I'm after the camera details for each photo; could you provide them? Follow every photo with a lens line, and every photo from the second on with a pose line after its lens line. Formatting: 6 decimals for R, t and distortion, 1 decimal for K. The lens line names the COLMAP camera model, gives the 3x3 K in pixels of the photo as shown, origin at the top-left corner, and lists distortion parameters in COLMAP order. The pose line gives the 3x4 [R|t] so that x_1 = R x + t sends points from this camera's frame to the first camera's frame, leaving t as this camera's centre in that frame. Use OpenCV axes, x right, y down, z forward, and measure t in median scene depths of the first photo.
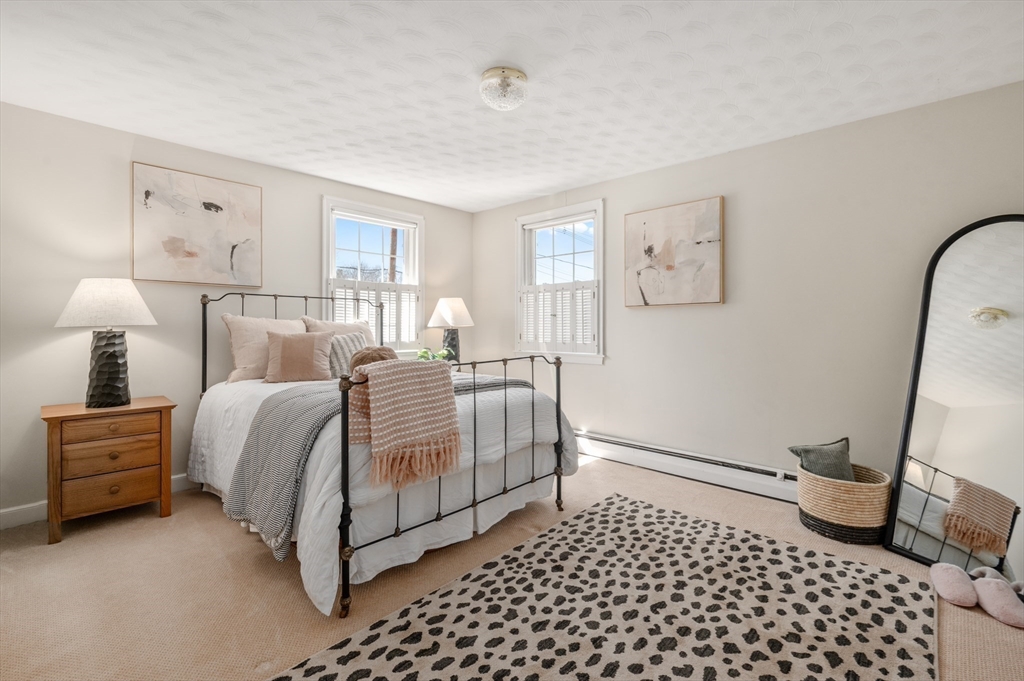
lens RADIAL K [[468.0, 0, 513.2], [0, 468.0, 325.8], [0, 0, 1]] dist [0.002982, 0.000057]
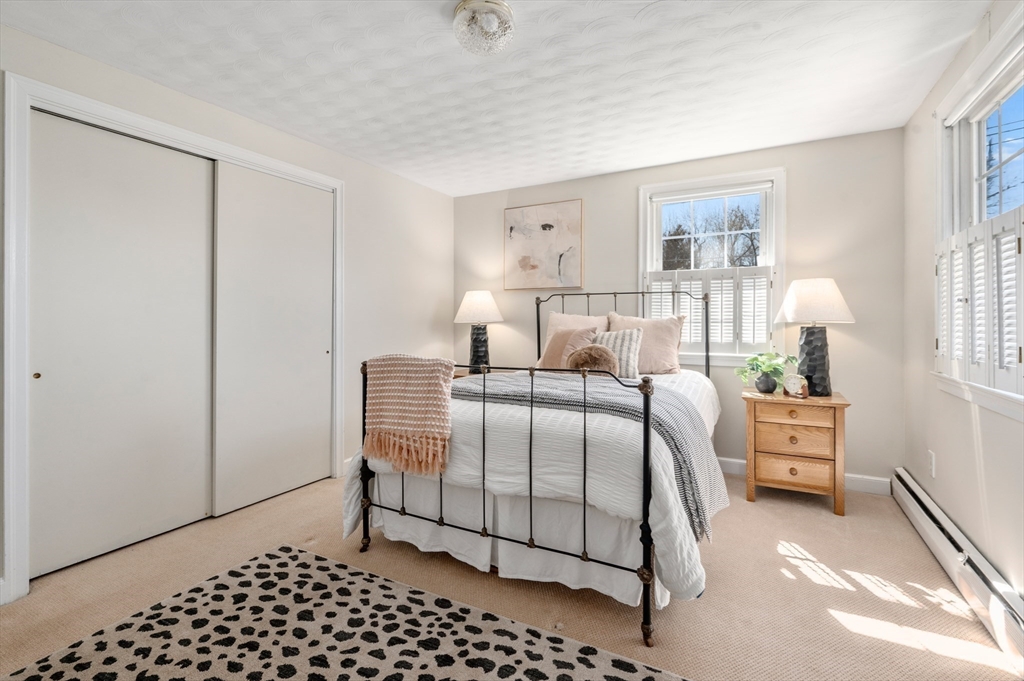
lens RADIAL K [[465.8, 0, 514.3], [0, 465.8, 316.5], [0, 0, 1]] dist [-0.000065, -0.000031]
pose [[0.243548, -0.010916, -0.969827, 0.769142], [-0.005019, 0.999909, -0.012515, 0.002633], [0.969876, 0.007916, 0.243471, 0.874729]]
